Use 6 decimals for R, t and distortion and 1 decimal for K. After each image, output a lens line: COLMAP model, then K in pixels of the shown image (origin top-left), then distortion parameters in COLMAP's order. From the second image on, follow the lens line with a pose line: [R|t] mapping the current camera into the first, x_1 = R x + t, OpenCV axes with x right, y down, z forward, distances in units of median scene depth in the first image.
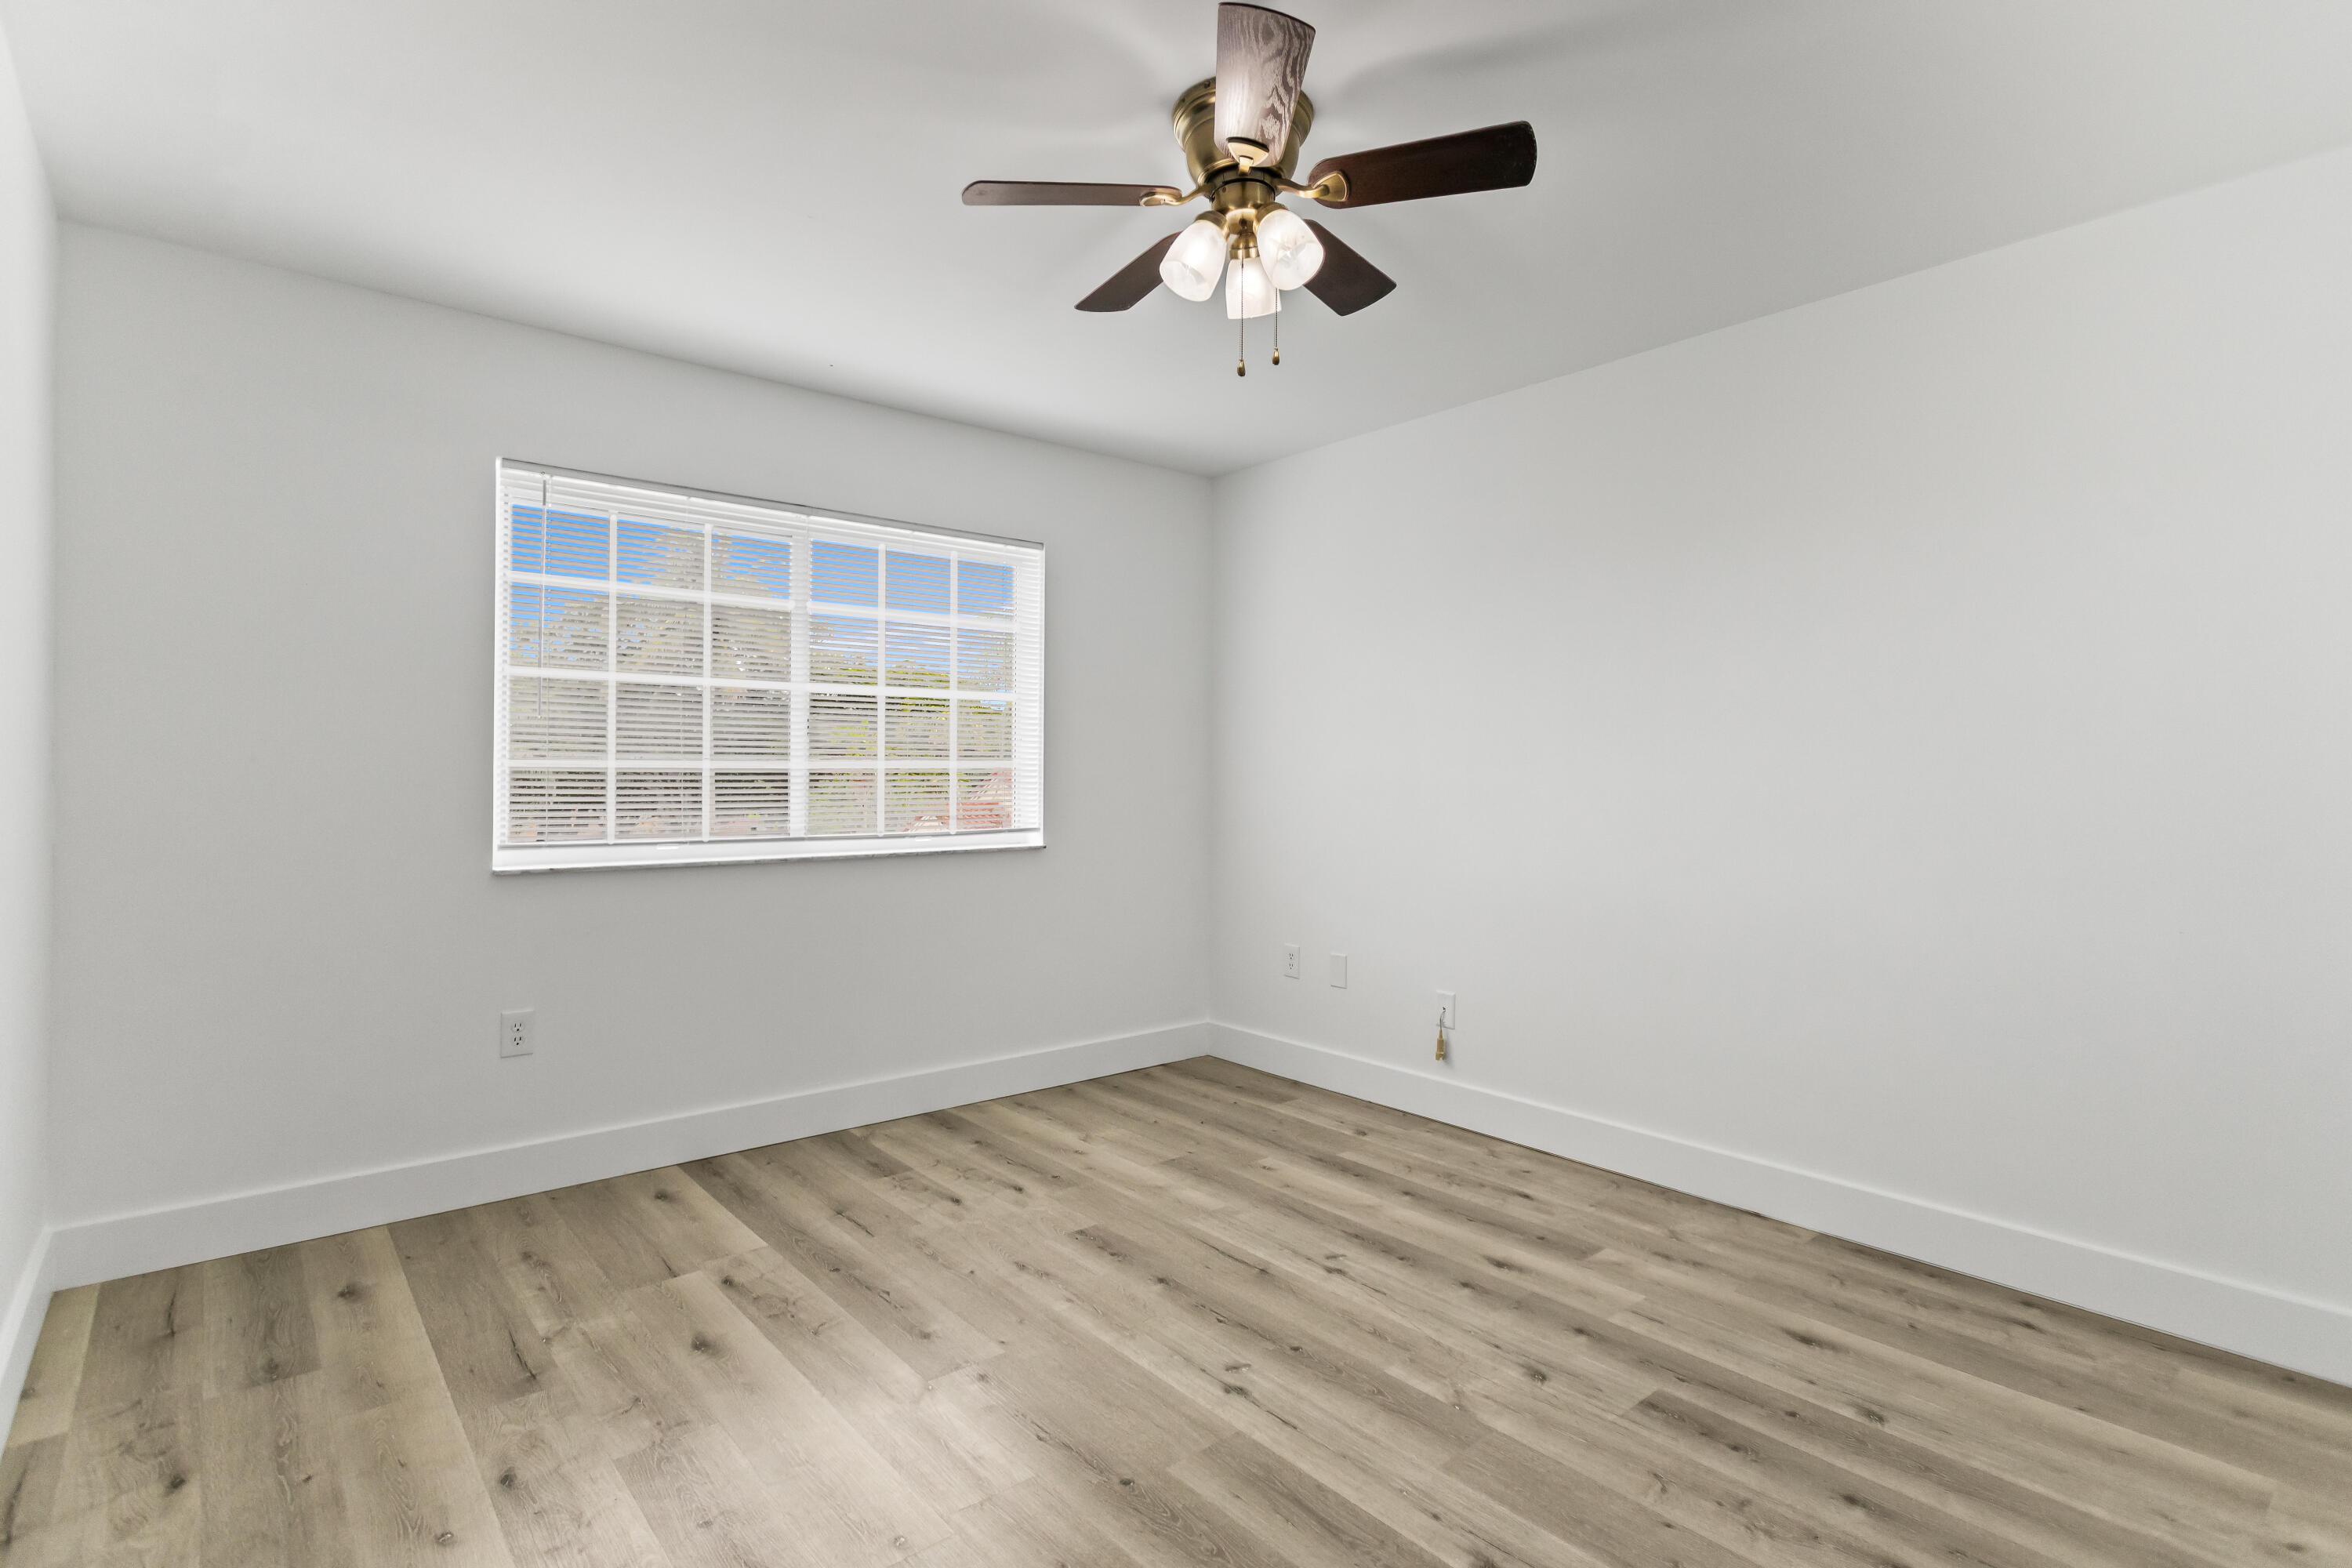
lens RADIAL K [[1148.6, 0, 1176.8], [0, 1148.6, 741.0], [0, 0, 1]] dist [0.003490, 0.000420]
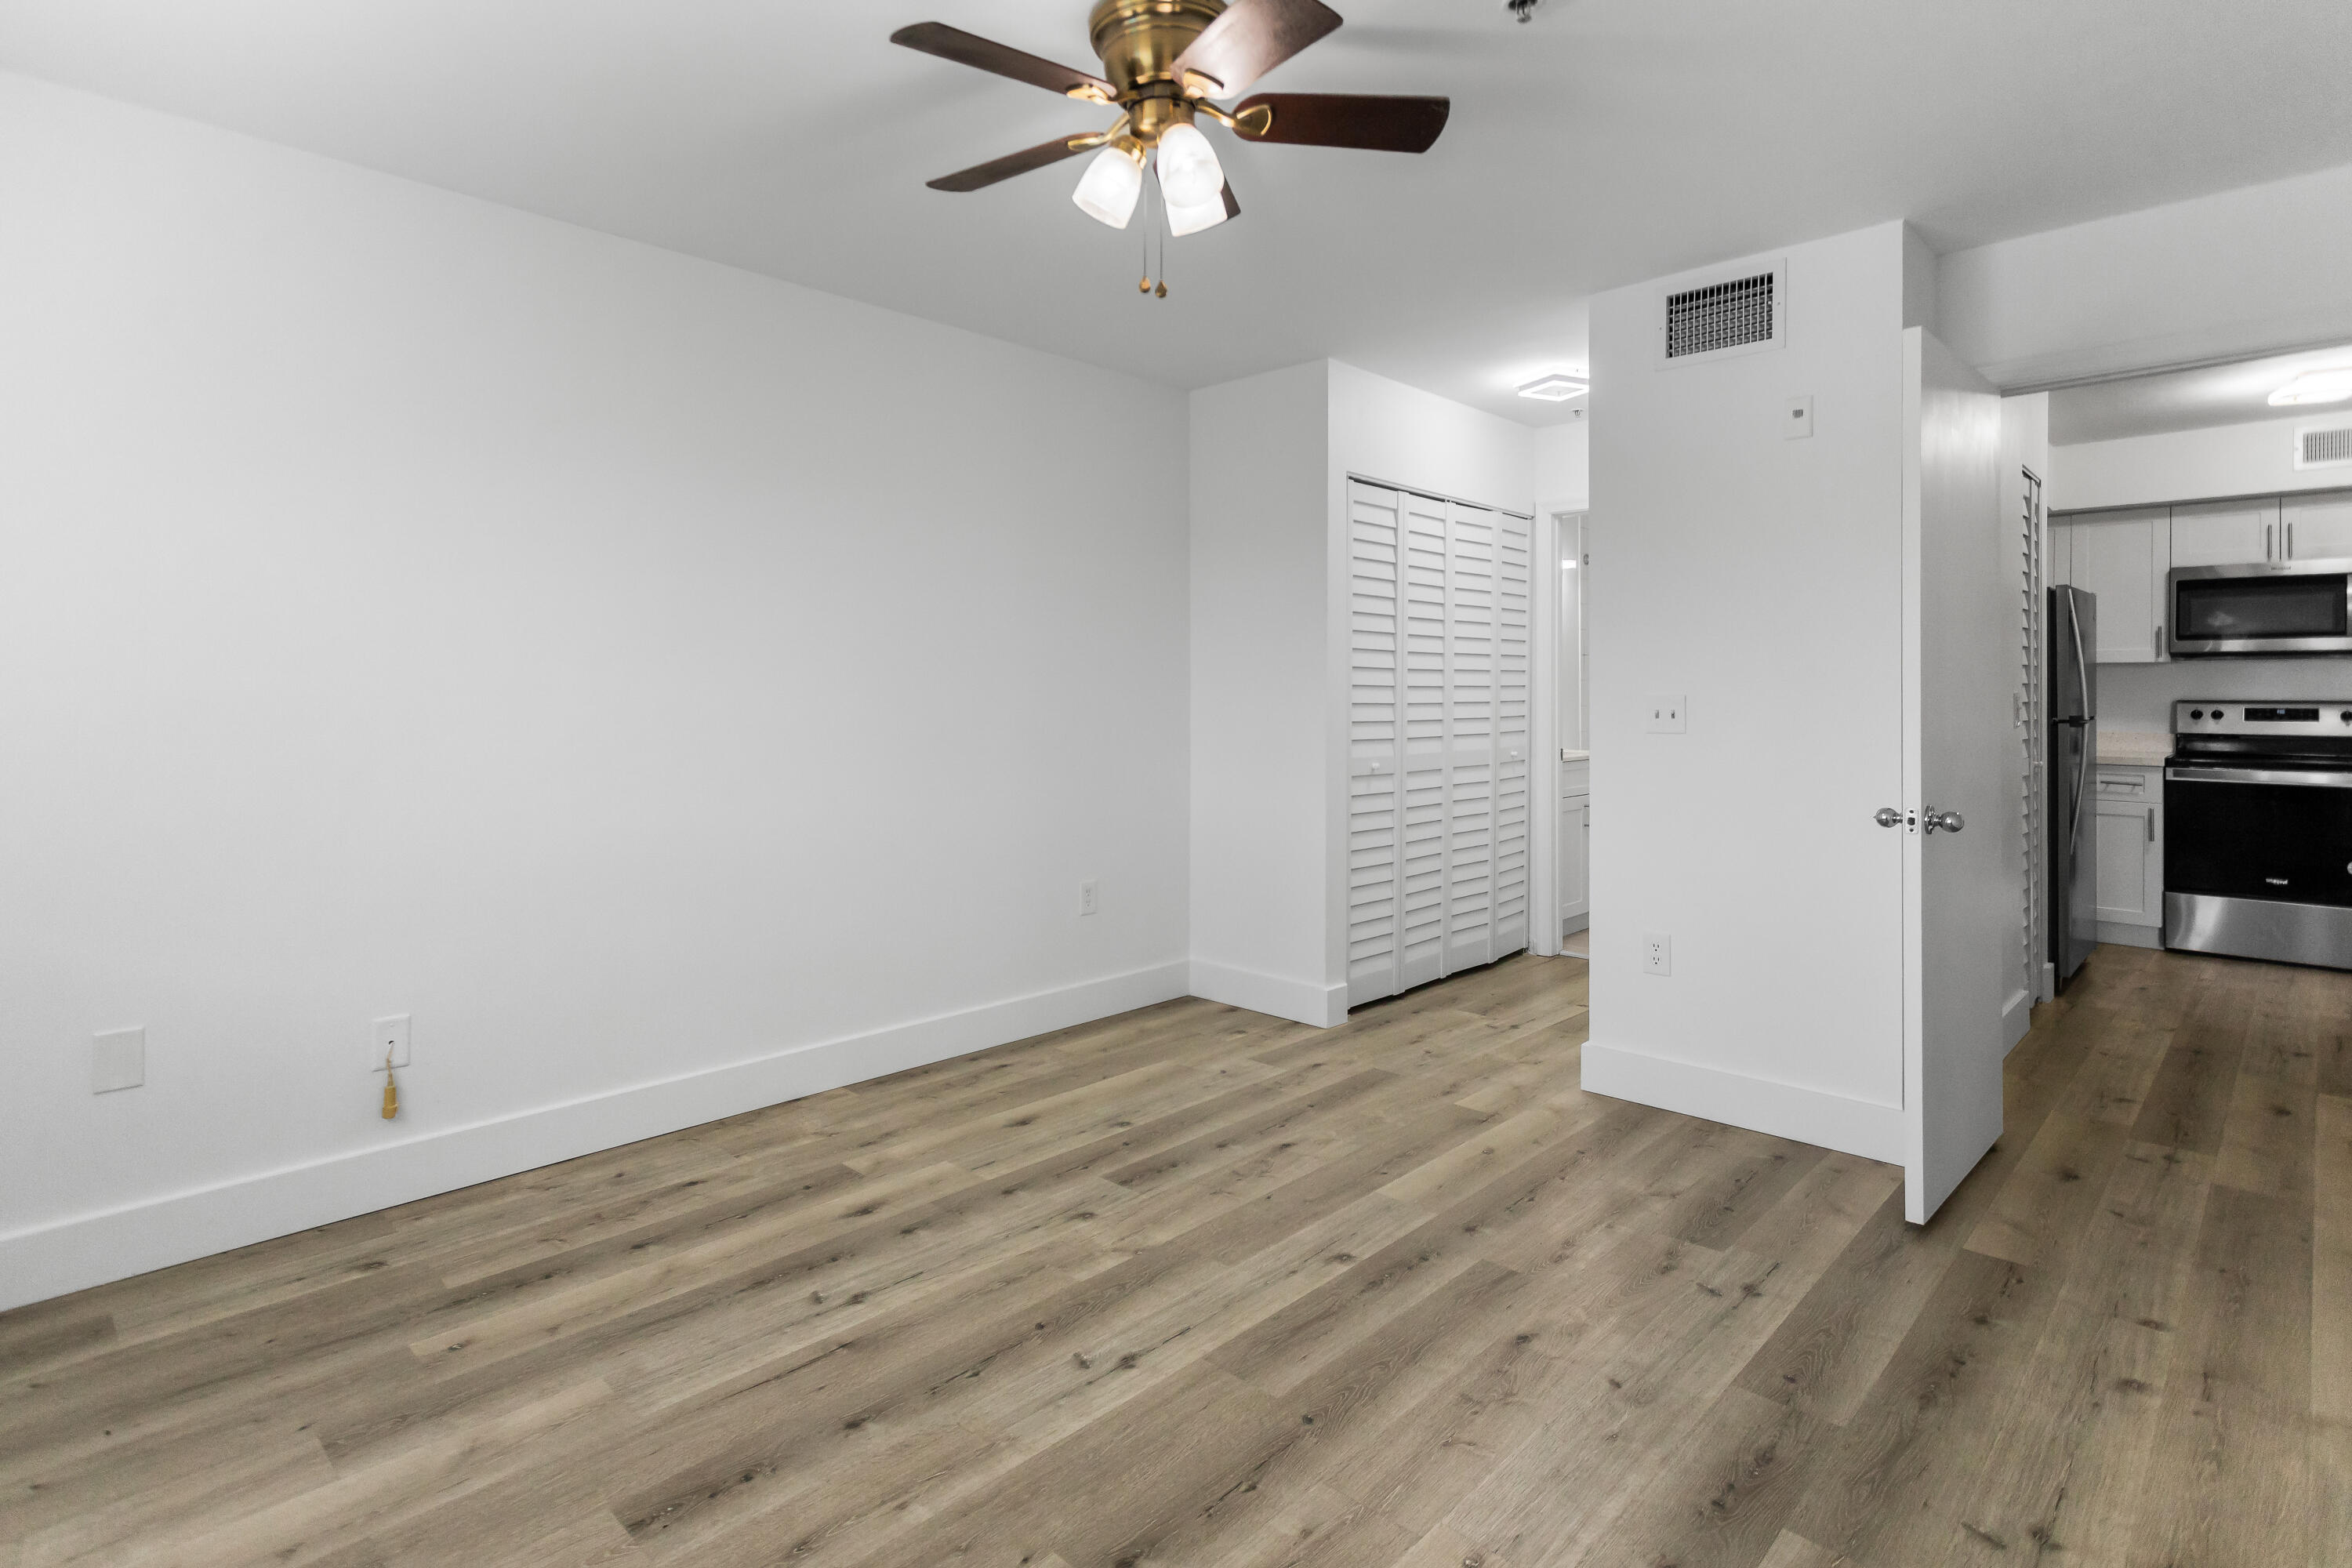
lens RADIAL K [[1174.1, 0, 1154.6], [0, 1174.1, 697.6], [0, 0, 1]] dist [0.005771, 0.001430]
pose [[-0.093263, -0.008252, 0.995607, -0.868498], [-0.029736, 0.999543, 0.005499, 0.012275], [-0.995197, -0.029093, -0.093466, 1.035463]]
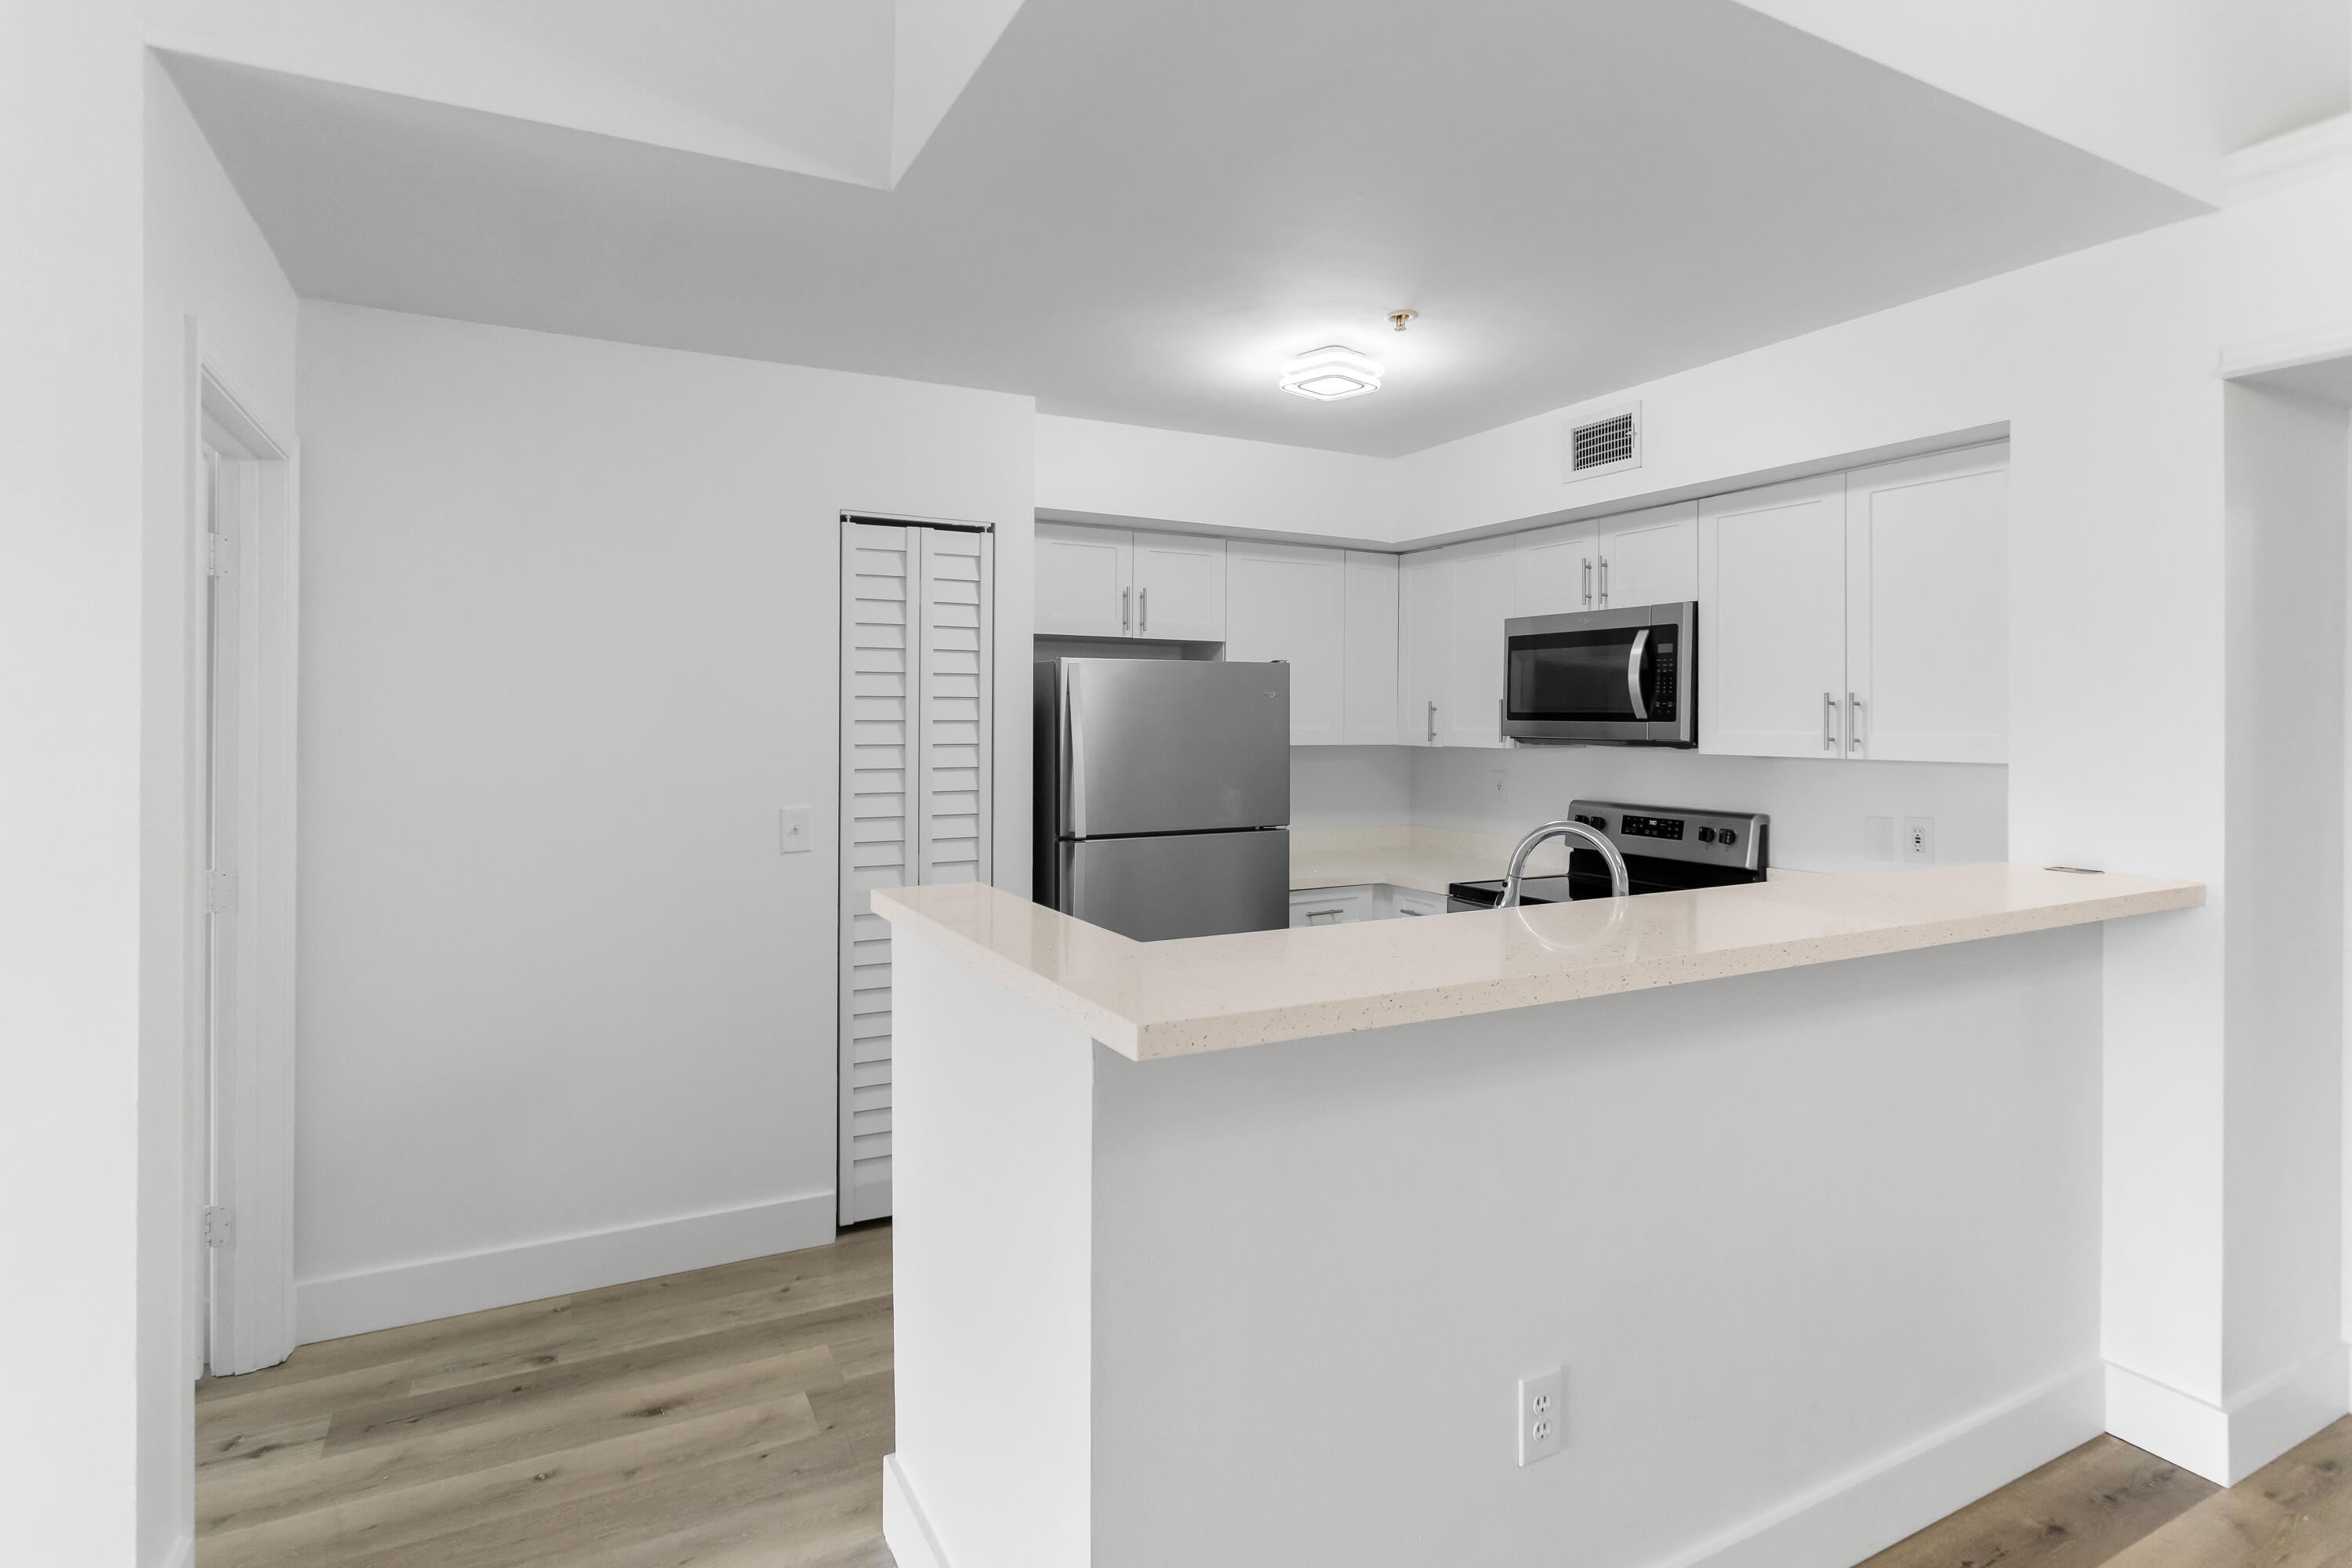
lens RADIAL K [[1220.3, 0, 1174.4], [0, 1220.3, 717.5], [0, 0, 1]] dist [-0.003613, -0.000368]
pose [[0.207825, -0.004710, 0.978155, -0.507423], [-0.032334, 0.999409, 0.011683, -0.165650], [-0.977631, -0.034056, 0.207550, -1.214678]]
